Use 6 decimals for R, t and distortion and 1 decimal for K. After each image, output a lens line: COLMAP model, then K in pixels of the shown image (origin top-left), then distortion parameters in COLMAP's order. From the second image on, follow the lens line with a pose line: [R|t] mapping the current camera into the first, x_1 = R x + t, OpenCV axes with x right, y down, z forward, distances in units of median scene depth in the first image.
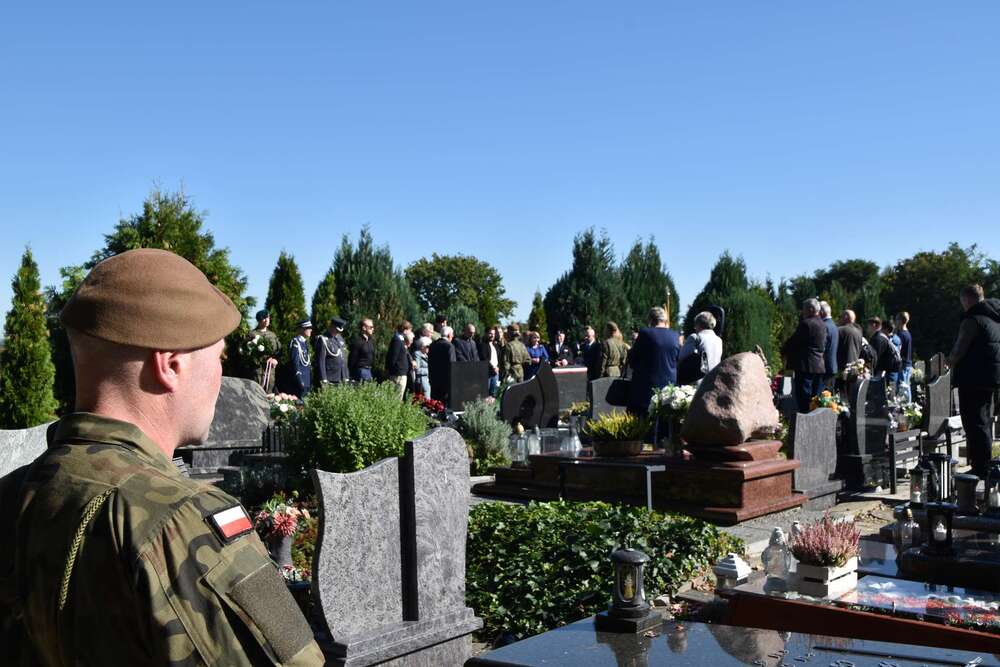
lens RADIAL K [[1010.0, 0, 500.0], [0, 1010.0, 333.5], [0, 0, 1]] dist [0.066349, 0.000445]
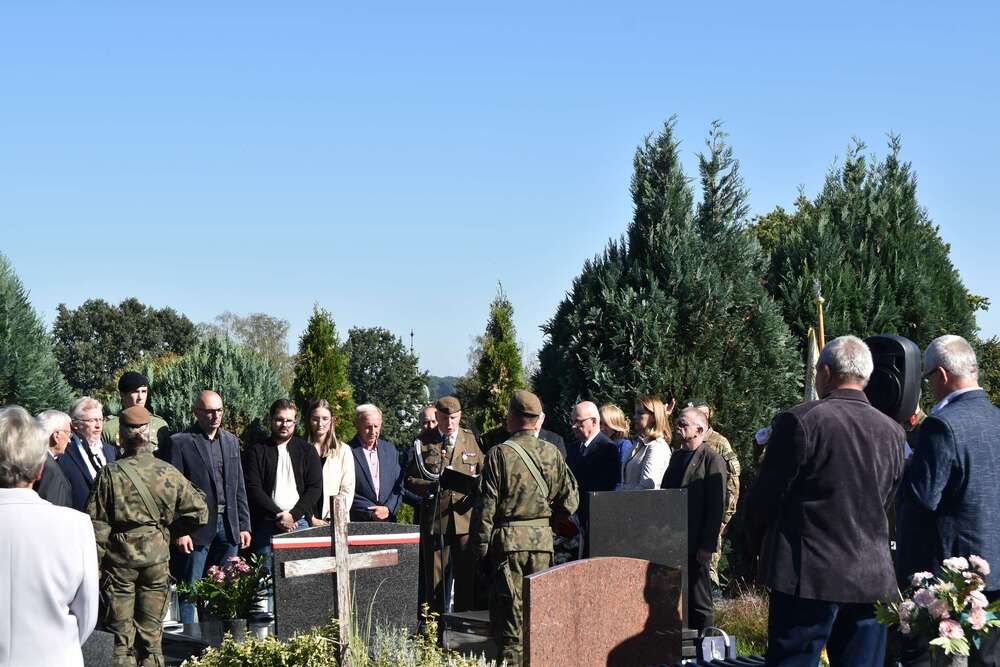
lens RADIAL K [[2034.3, 0, 500.0], [0, 2034.3, 333.5], [0, 0, 1]] dist [0.249488, -0.028579]
pose [[0.967953, -0.013493, -0.250767, 0.214896], [0.009995, 0.999834, -0.015217, -0.015847], [0.250931, 0.012223, 0.967928, 0.250993]]
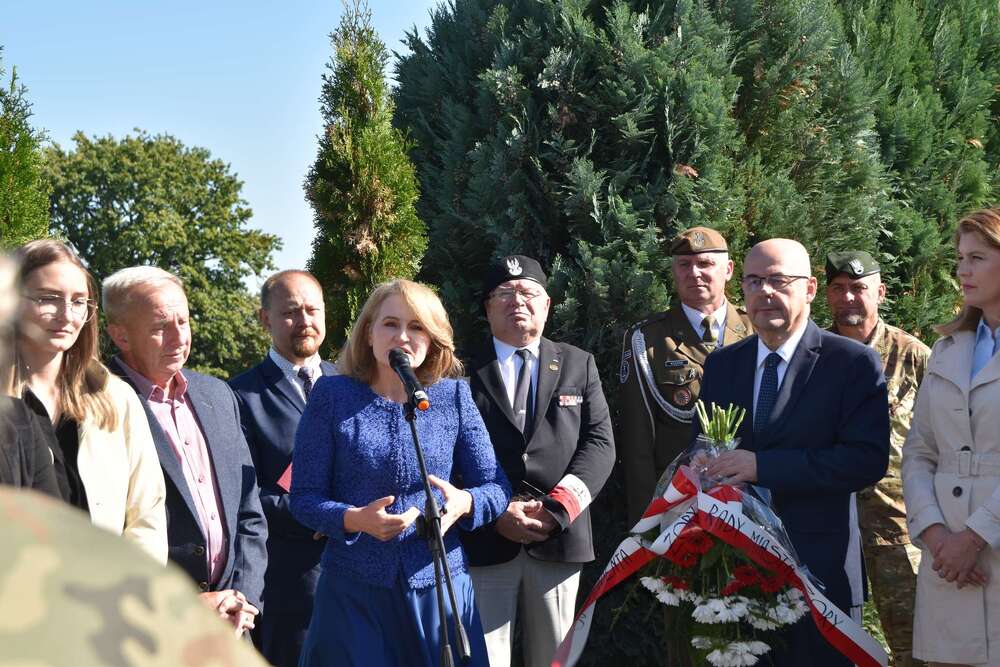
lens RADIAL K [[2058.3, 0, 497.2], [0, 2058.3, 443.3], [0, 0, 1]] dist [-0.049343, 0.379546]
pose [[0.991708, -0.058402, 0.114474, 0.018388], [0.050641, 0.996291, 0.069569, 0.001633], [-0.118113, -0.063195, 0.990987, 0.647193]]
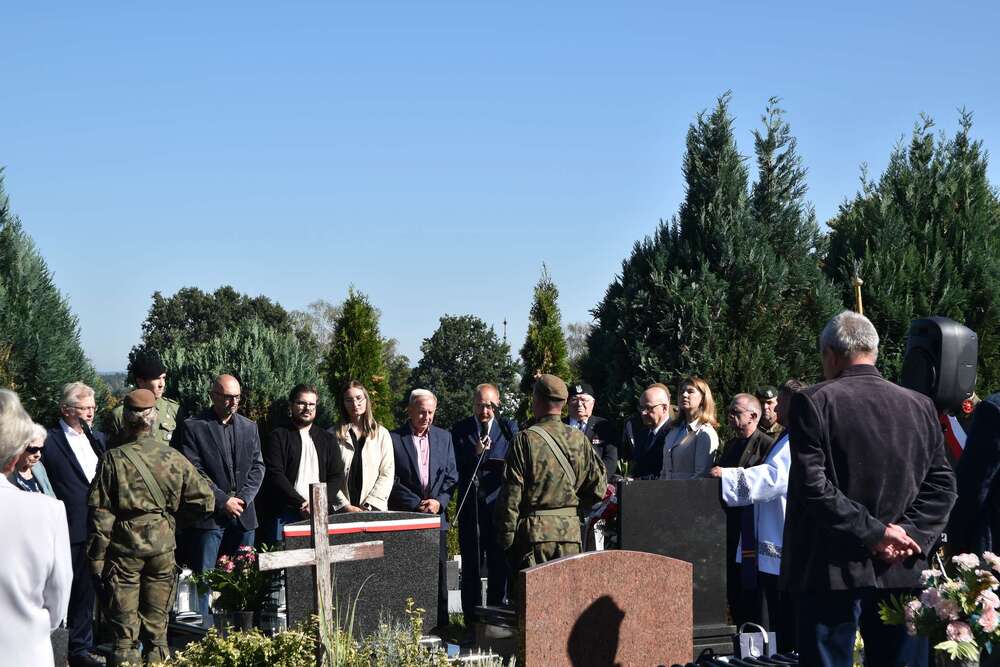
lens RADIAL K [[2034.3, 0, 500.0], [0, 2034.3, 333.5], [0, 0, 1]] dist [0.249488, -0.028579]
pose [[0.955305, -0.010865, -0.295423, 0.225907], [0.008287, 0.999916, -0.009974, -0.014389], [0.295507, 0.007080, 0.955314, 0.276593]]
